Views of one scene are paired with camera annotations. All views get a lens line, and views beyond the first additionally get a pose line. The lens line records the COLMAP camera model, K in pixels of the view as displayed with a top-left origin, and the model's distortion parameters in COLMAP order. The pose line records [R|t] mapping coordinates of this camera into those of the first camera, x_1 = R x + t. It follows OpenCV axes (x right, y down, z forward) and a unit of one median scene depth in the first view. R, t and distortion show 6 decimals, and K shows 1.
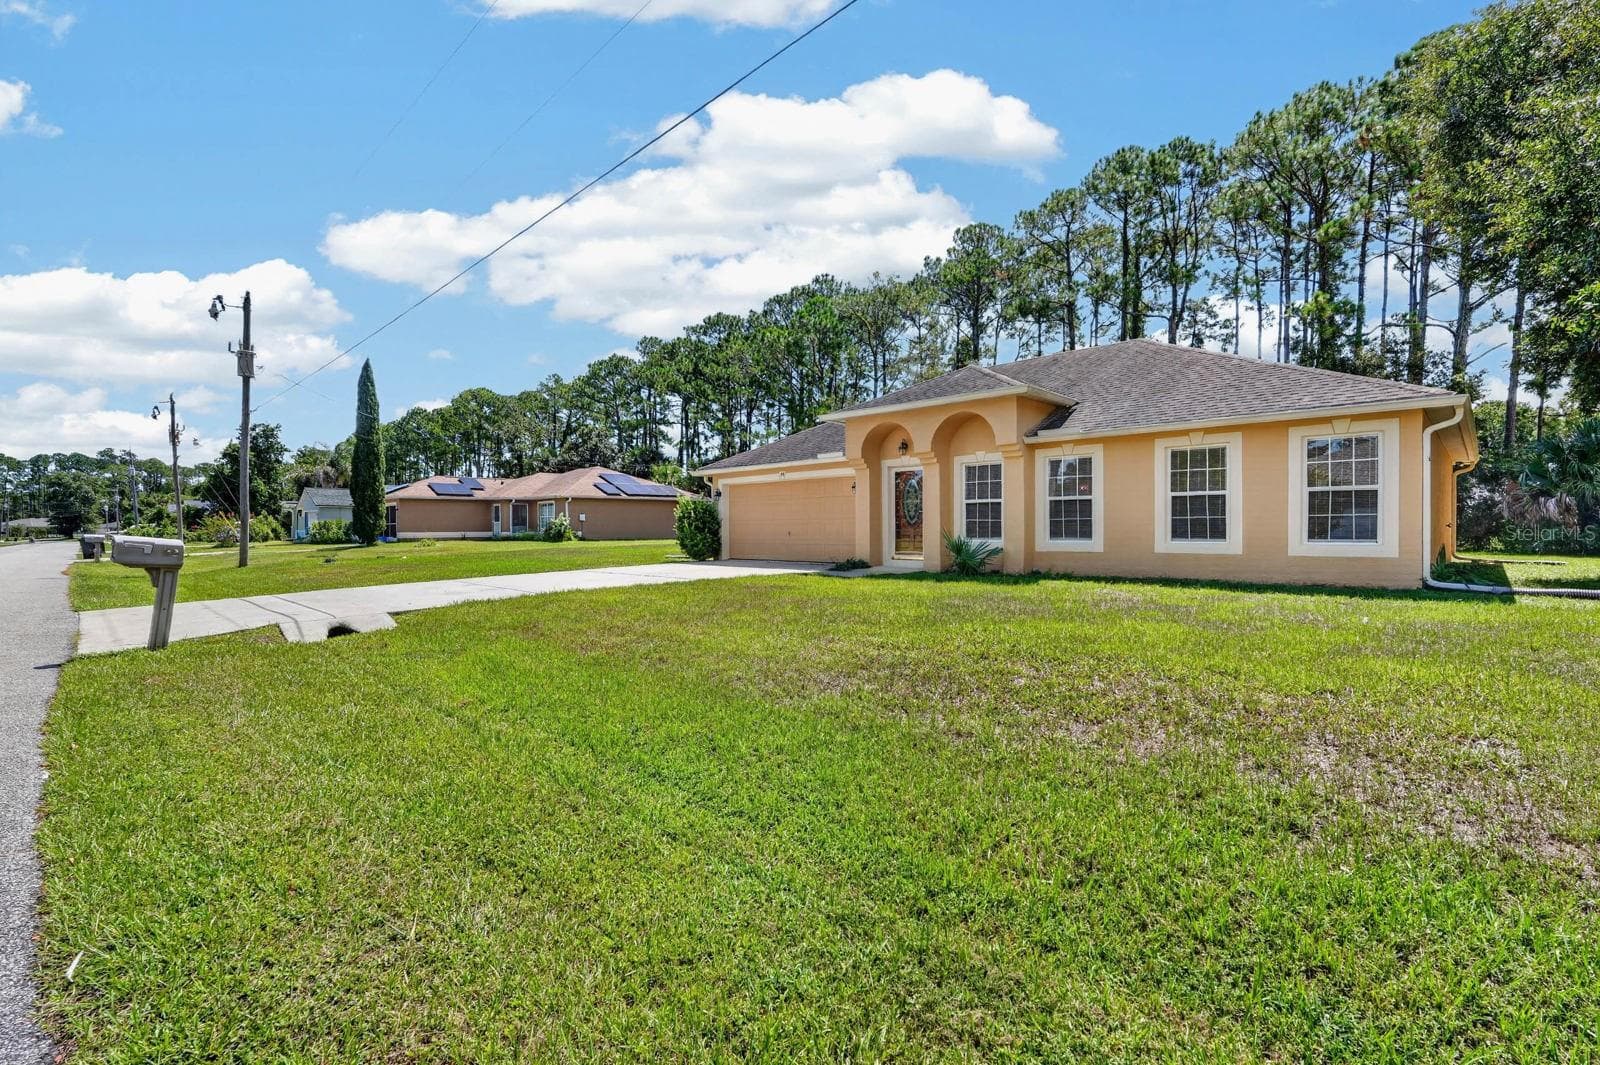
lens RADIAL K [[710.2, 0, 800.0], [0, 710.2, 532.5], [0, 0, 1]] dist [-0.016543, -0.000017]
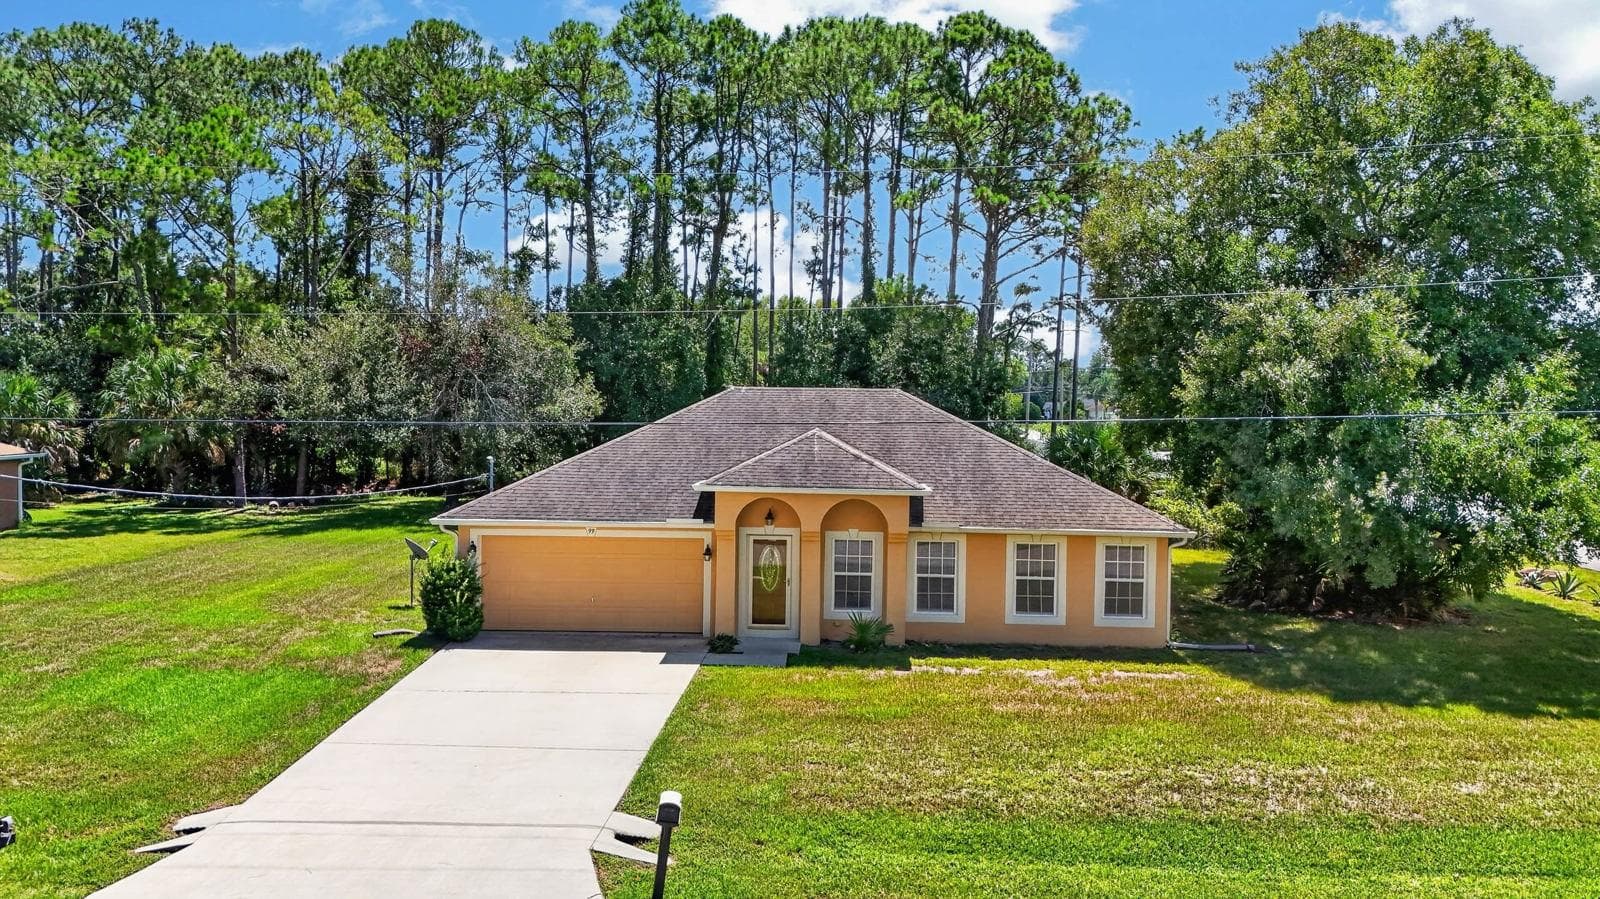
lens RADIAL K [[1172.1, 0, 821.0], [0, 1172.1, 432.4], [0, 0, 1]] dist [0.081864, -0.074001]
pose [[0.723124, -0.004354, 0.690705, -1.103514], [-0.018555, 0.999497, 0.025726, -0.333766], [-0.690469, -0.031419, 0.722679, -0.271429]]
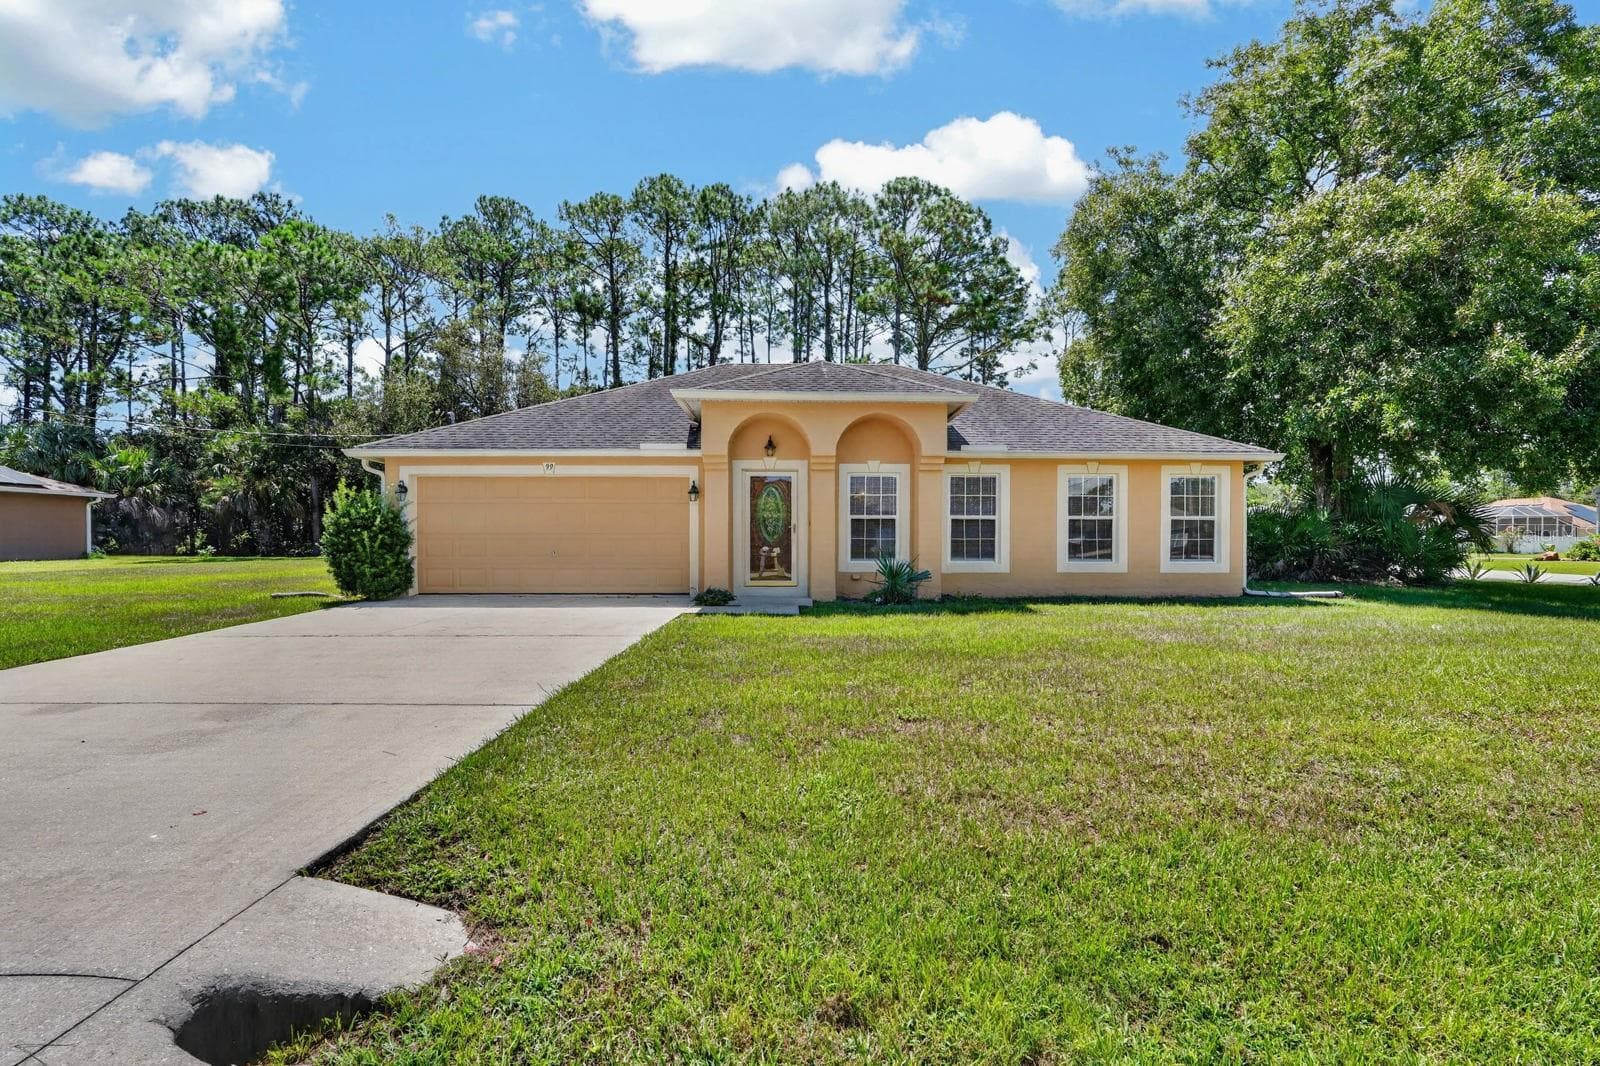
lens RADIAL K [[710.7, 0, 810.2], [0, 710.7, 536.8], [0, 0, 1]] dist [-0.017344, 0.000561]
pose [[0.693931, 0.010960, 0.719958, -0.474292], [-0.002584, 0.999916, -0.012732, -0.009338], [-0.720037, 0.006975, 0.693900, 0.484205]]
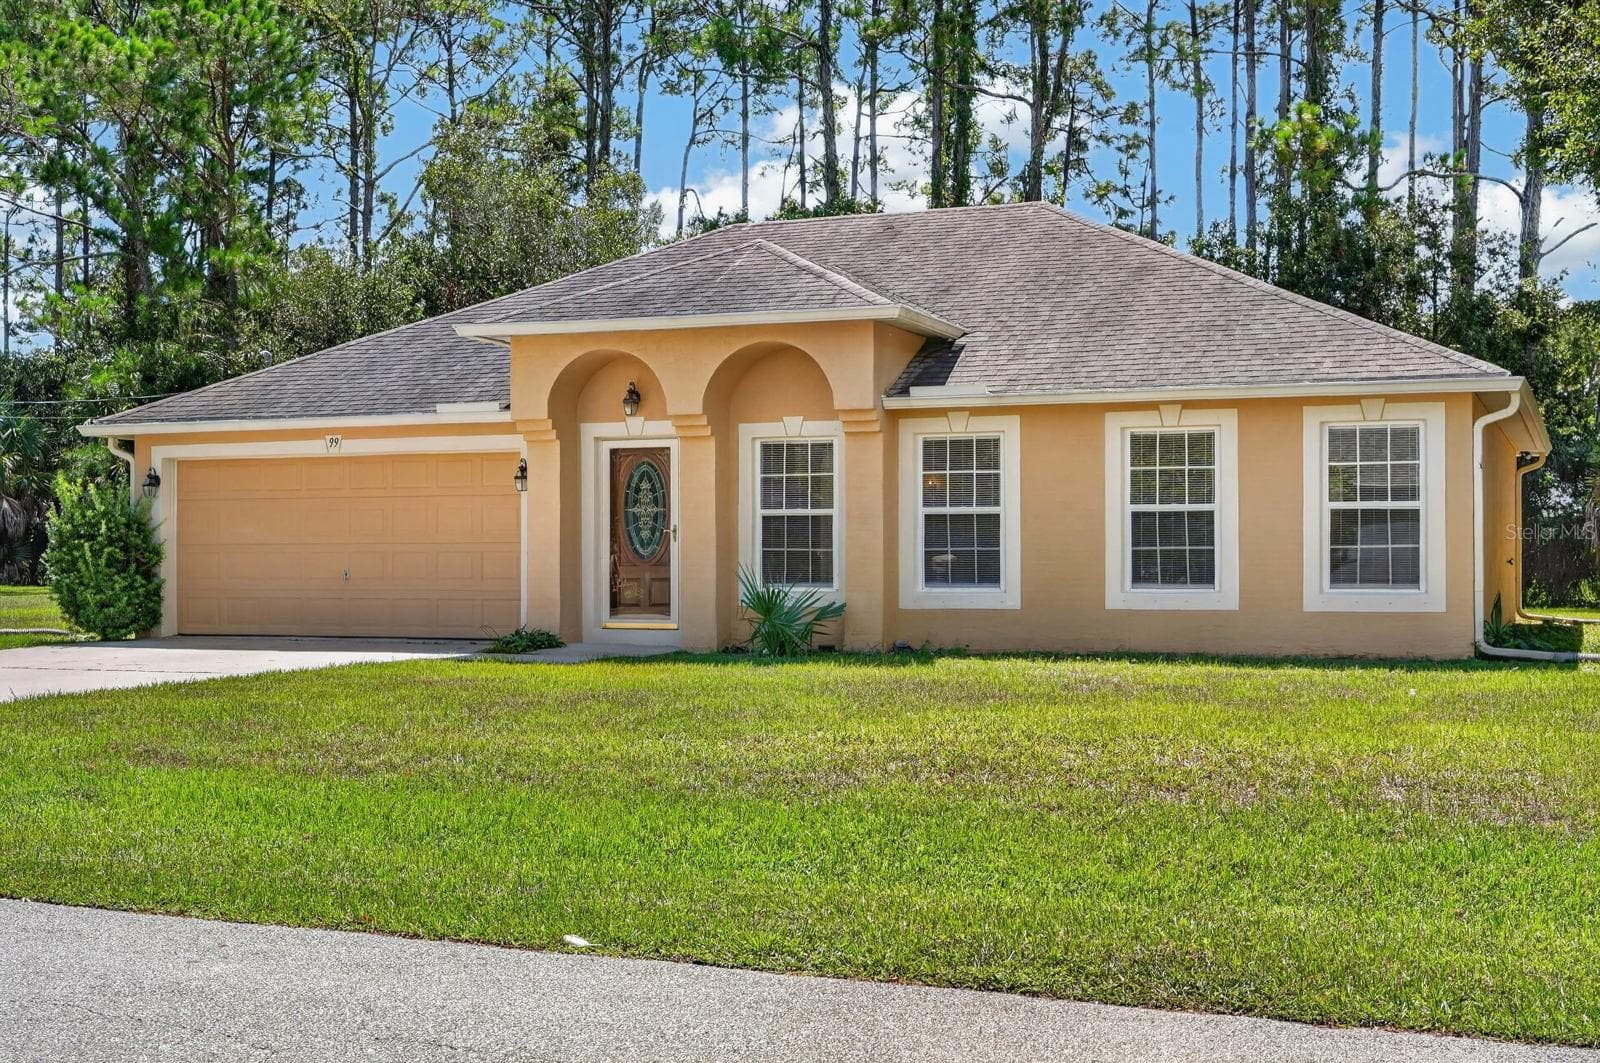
lens RADIAL K [[1988.9, 0, 847.9], [0, 1988.9, 498.2], [0, 0, 1]] dist [-0.033050, -0.023587]
pose [[0.917533, 0.016659, 0.397311, -0.310485], [-0.001595, 0.999268, -0.038216, 0.000521], [-0.397657, 0.034431, 0.916888, -0.374993]]
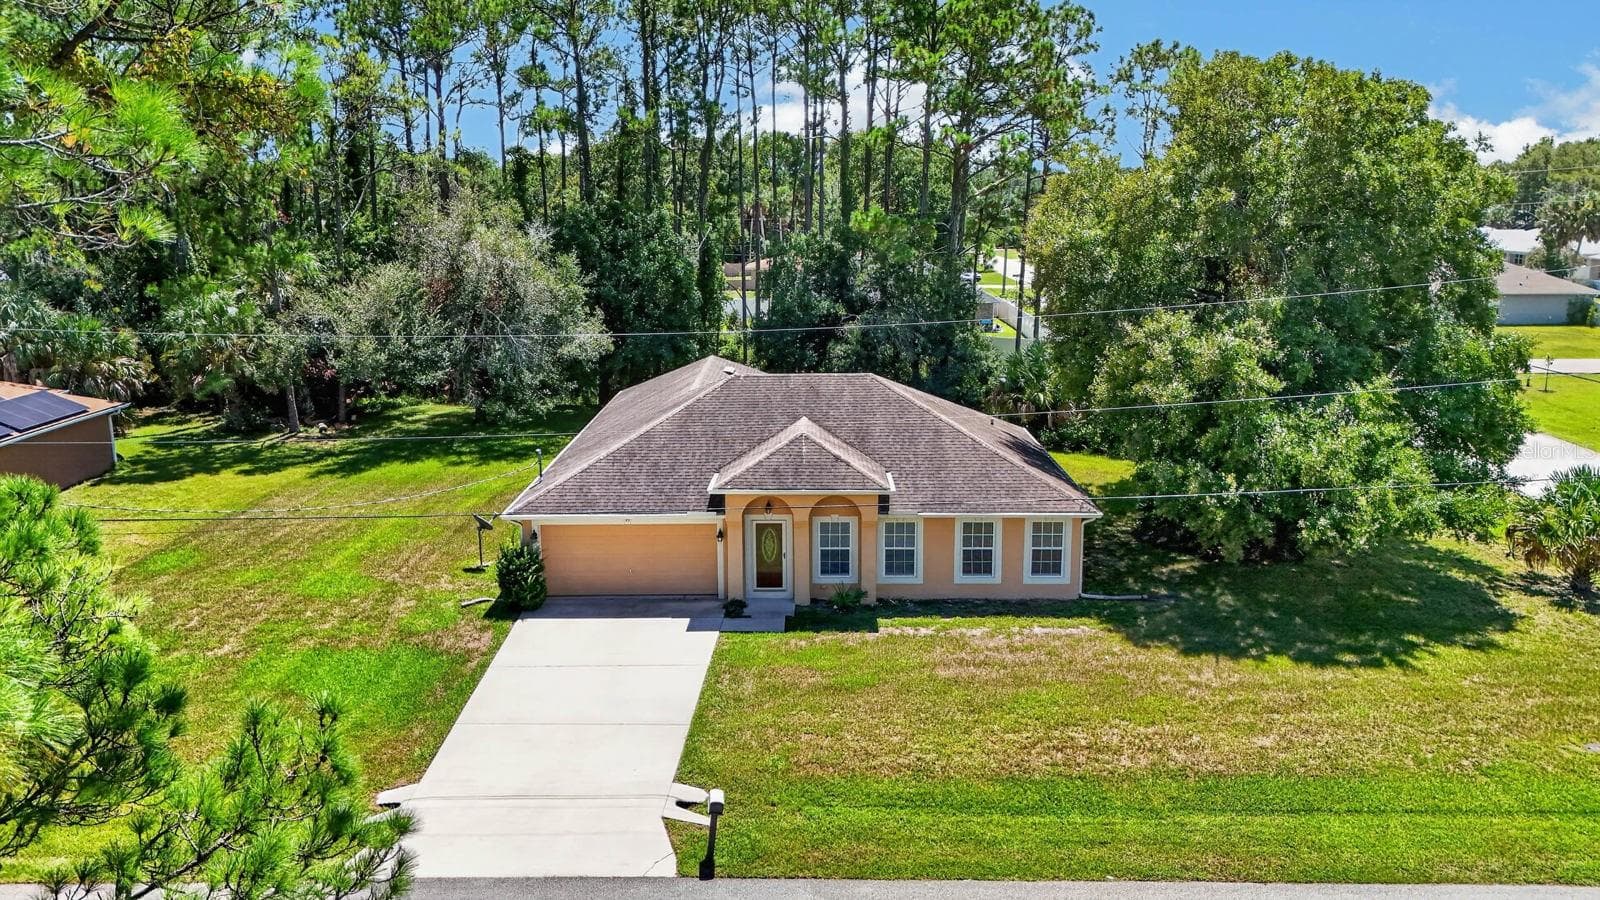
lens RADIAL K [[1172.1, 0, 821.0], [0, 1172.1, 432.9], [0, 0, 1]] dist [0.081864, -0.074001]
pose [[0.713135, -0.133856, 0.688129, -1.410797], [0.000176, 0.981635, 0.190768, -0.760833], [-0.701027, -0.135922, 0.700062, -0.585506]]
